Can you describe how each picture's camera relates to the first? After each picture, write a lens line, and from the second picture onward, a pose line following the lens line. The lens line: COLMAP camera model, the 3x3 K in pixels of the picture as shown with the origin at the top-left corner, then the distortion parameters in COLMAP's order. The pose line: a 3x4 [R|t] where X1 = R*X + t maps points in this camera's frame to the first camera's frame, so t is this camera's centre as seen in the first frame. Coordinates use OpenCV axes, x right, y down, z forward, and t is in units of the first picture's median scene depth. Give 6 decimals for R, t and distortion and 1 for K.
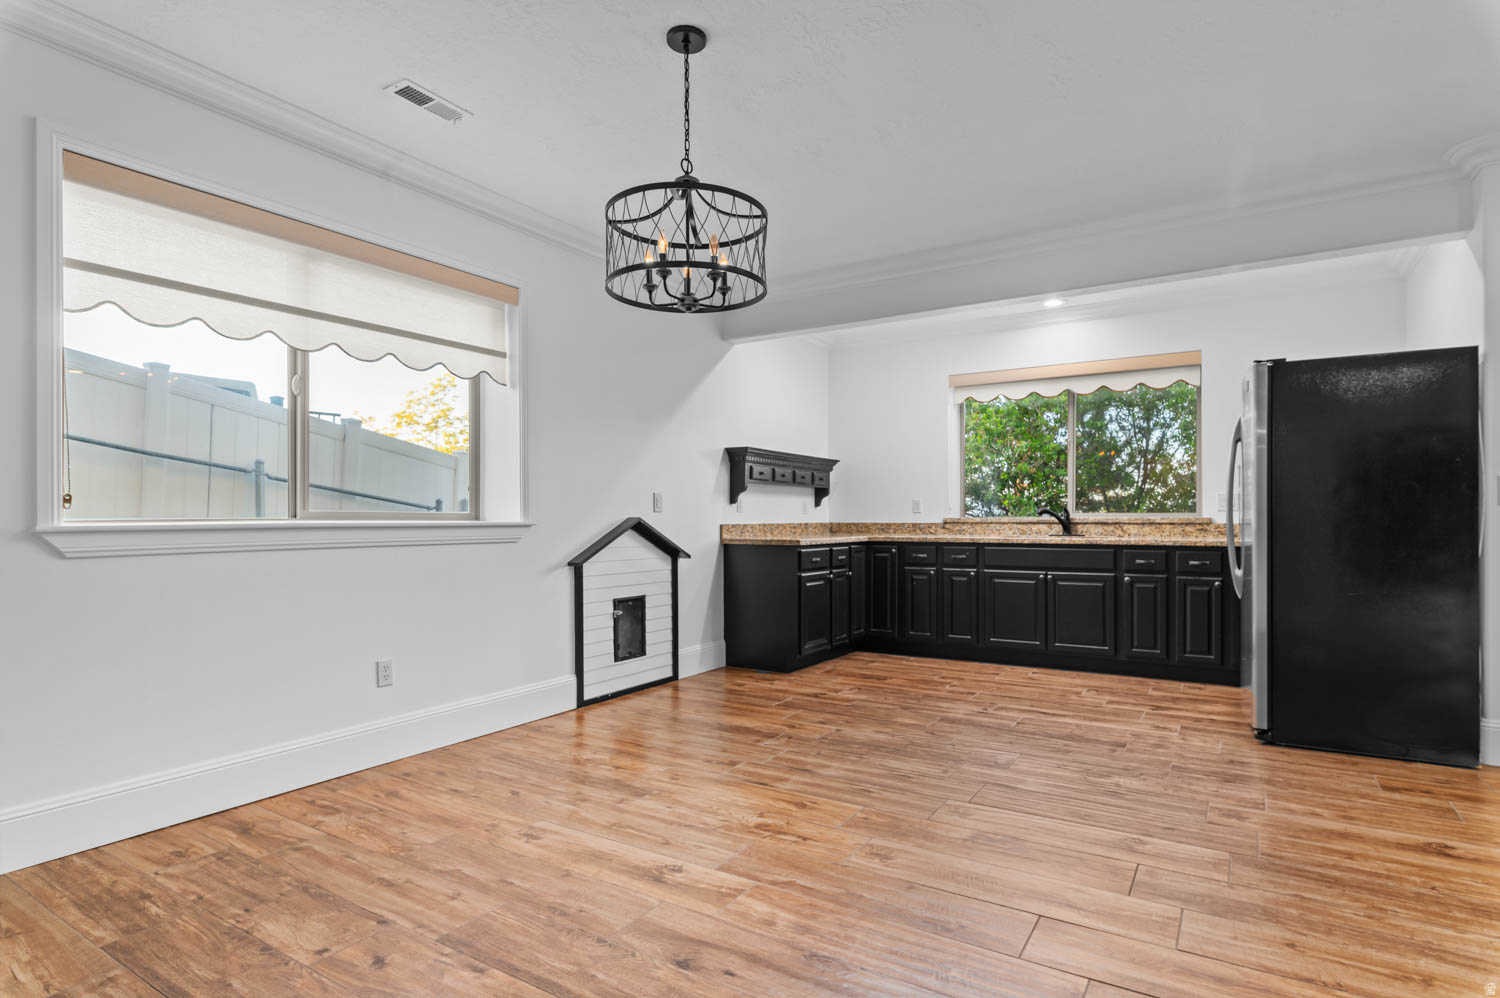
lens RADIAL K [[768.3, 0, 755.3], [0, 768.3, 507.5], [0, 0, 1]] dist [0.003551, -0.000074]
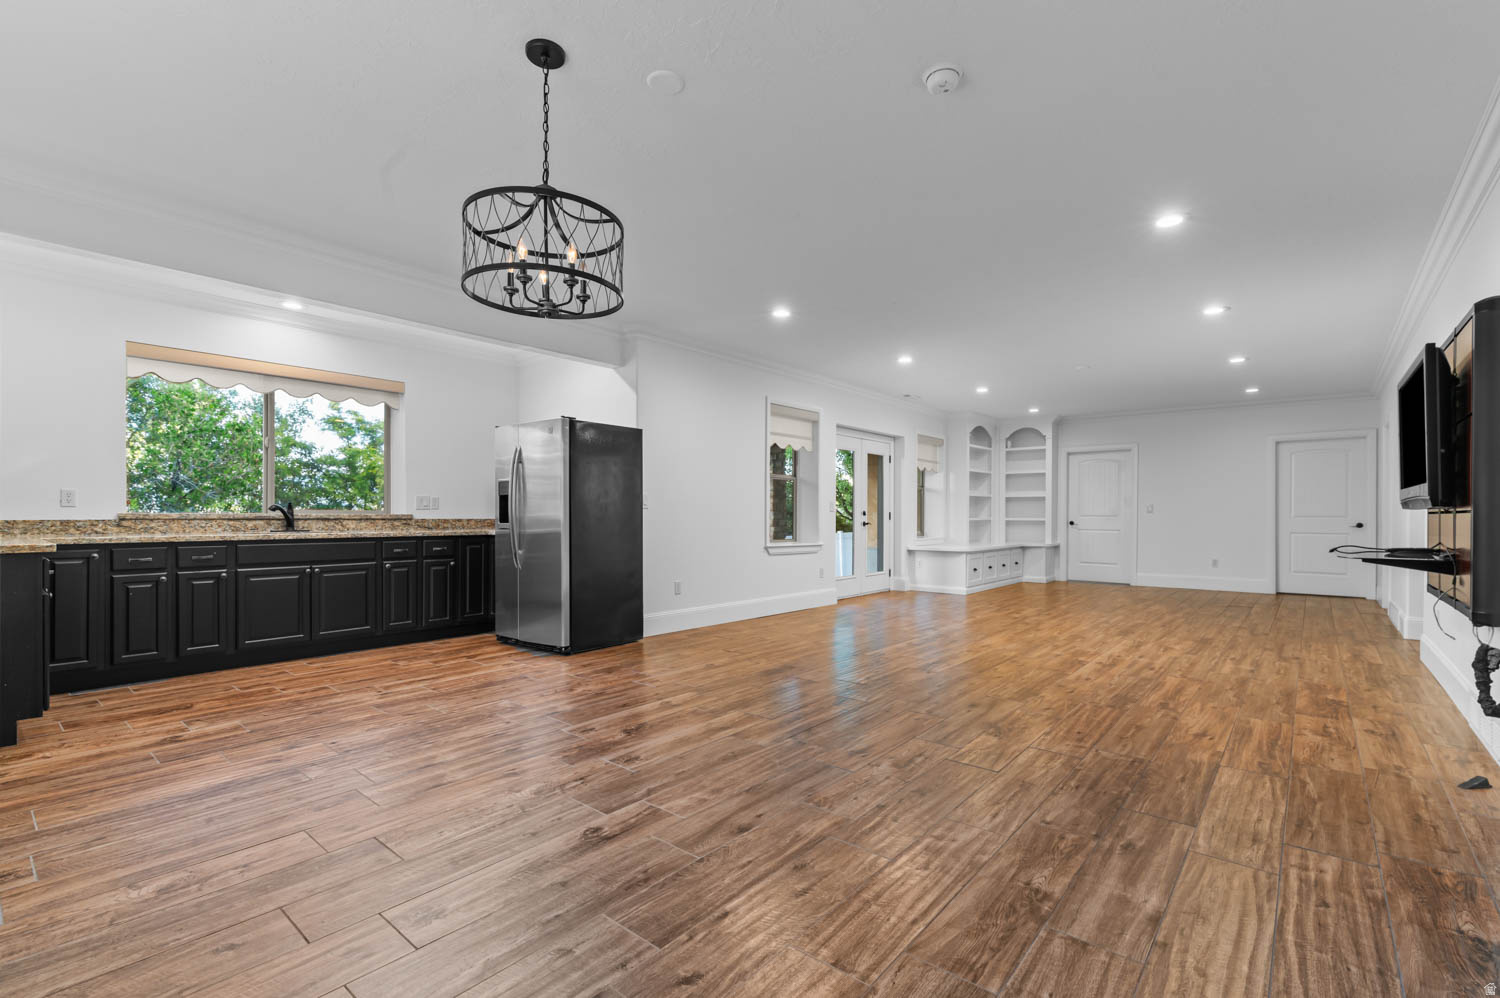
lens RADIAL K [[663.6, 0, 765.6], [0, 663.6, 512.5], [0, 0, 1]] dist [-0.002007, 0.000511]
pose [[0.127958, 0.007476, 0.991751, -0.777713], [-0.015703, 0.999862, -0.005511, 0.011848], [-0.991655, -0.014868, 0.128058, 0.488581]]
